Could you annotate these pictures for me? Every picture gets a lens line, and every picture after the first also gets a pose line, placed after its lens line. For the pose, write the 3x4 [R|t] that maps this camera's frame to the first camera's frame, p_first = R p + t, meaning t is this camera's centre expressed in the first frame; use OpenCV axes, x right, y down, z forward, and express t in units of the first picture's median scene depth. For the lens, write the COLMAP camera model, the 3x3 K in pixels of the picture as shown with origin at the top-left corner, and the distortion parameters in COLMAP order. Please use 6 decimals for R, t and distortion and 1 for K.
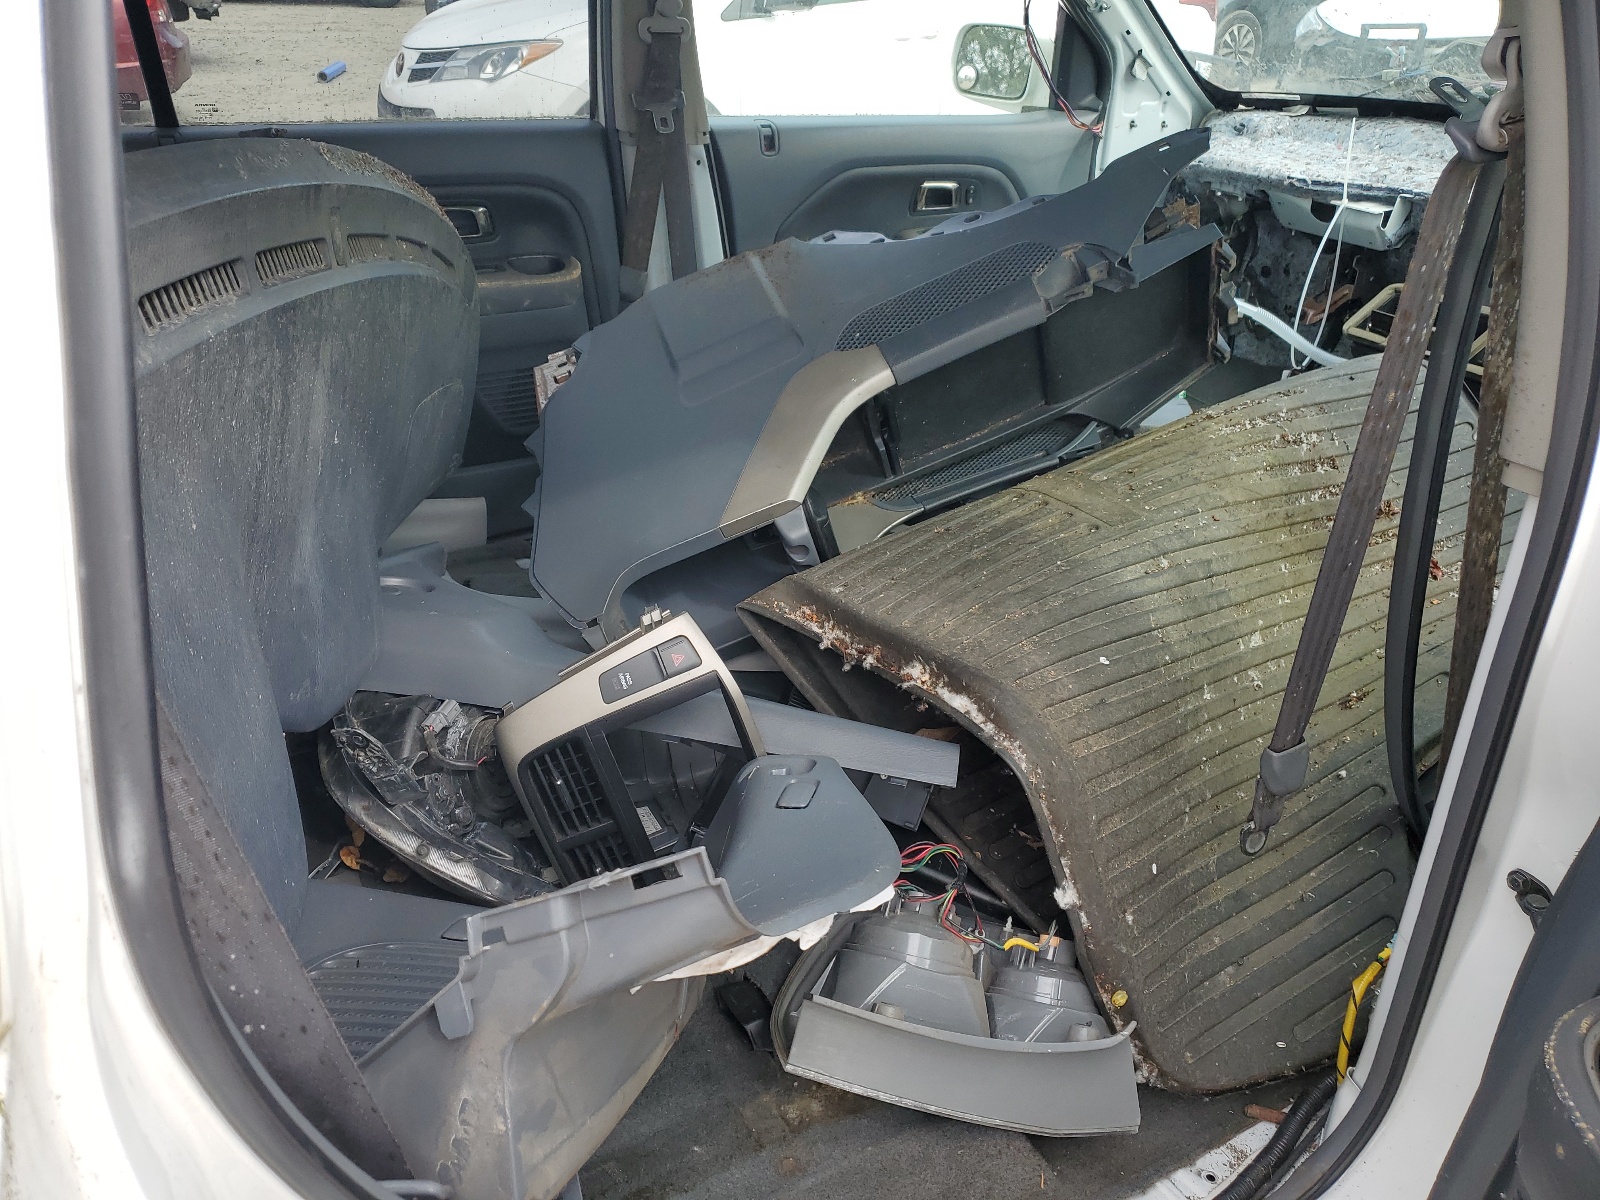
lens RADIAL K [[1227.9, 0, 758.4], [0, 1227.9, 643.0], [0, 0, 1]] dist [0.110804, -0.248335]
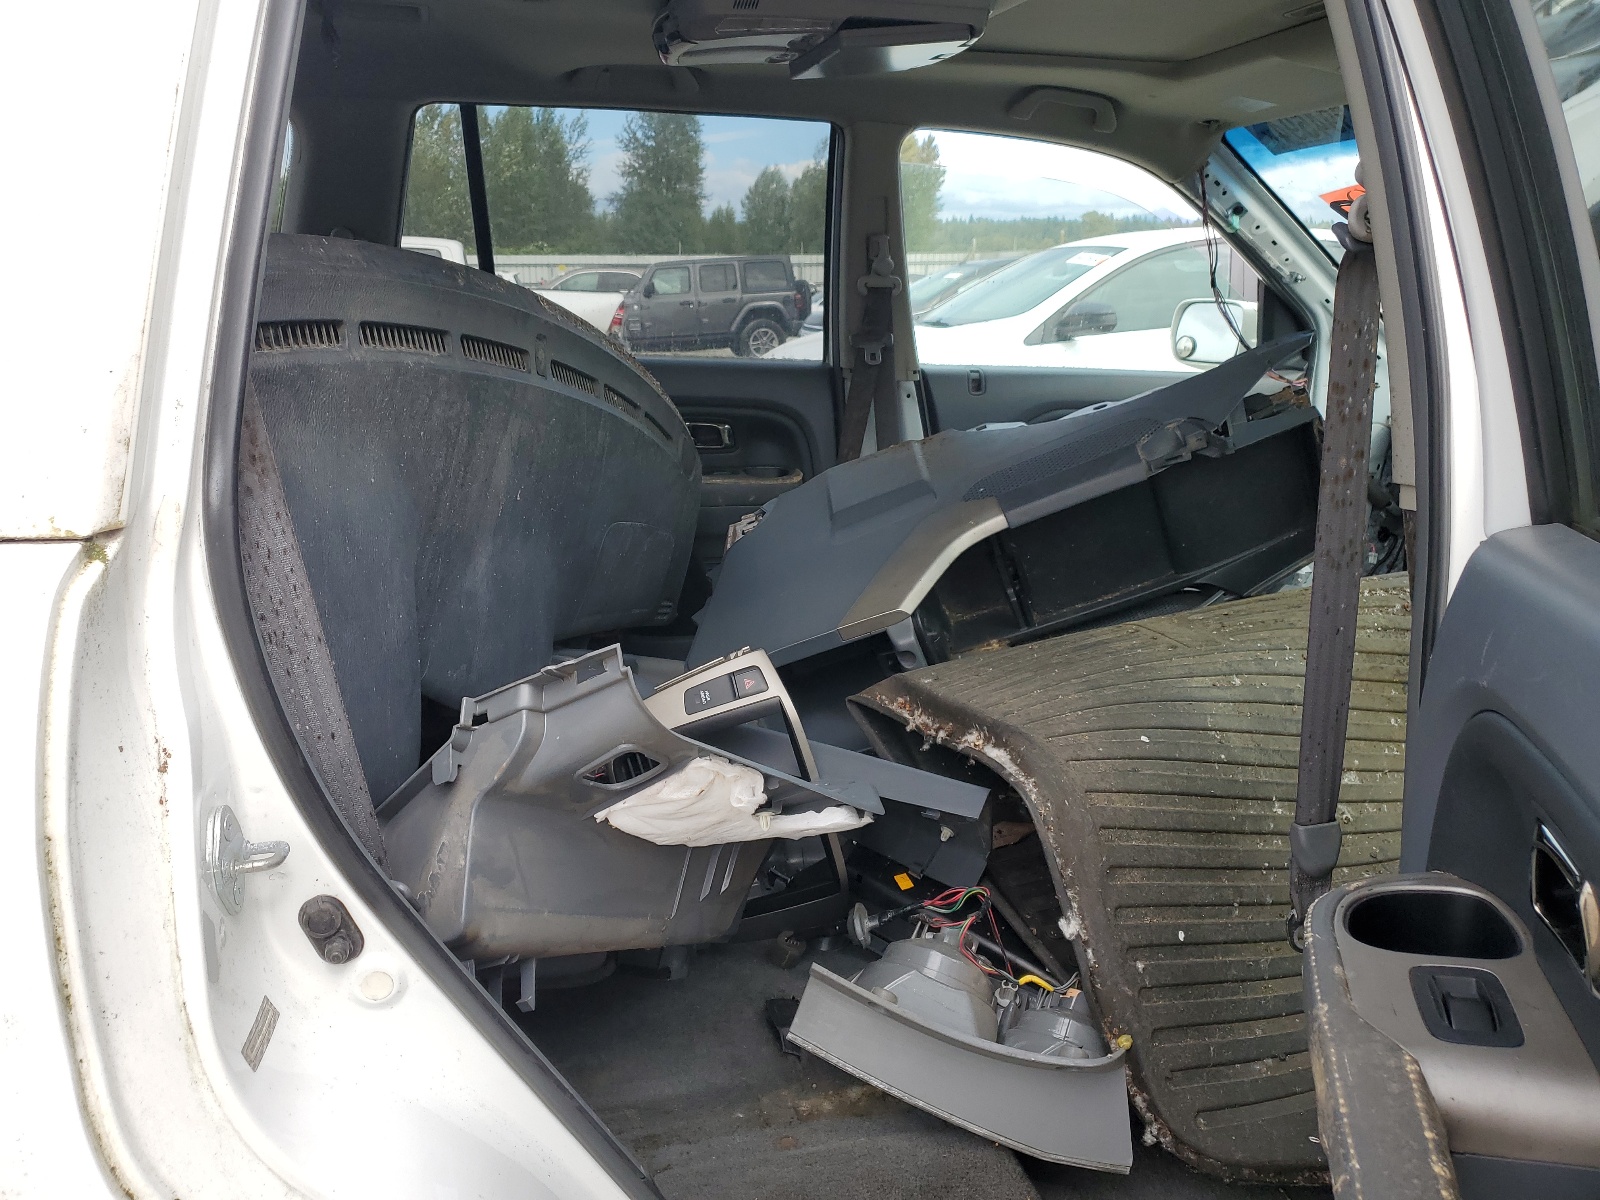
lens RADIAL K [[1227.9, 0, 758.4], [0, 1227.9, 643.0], [0, 0, 1]] dist [0.110804, -0.248335]
pose [[0.961850, 0.060273, -0.266855, 0.231071], [-0.126934, 0.962401, -0.240150, 0.231066], [0.242347, 0.264861, 0.933336, -0.120198]]
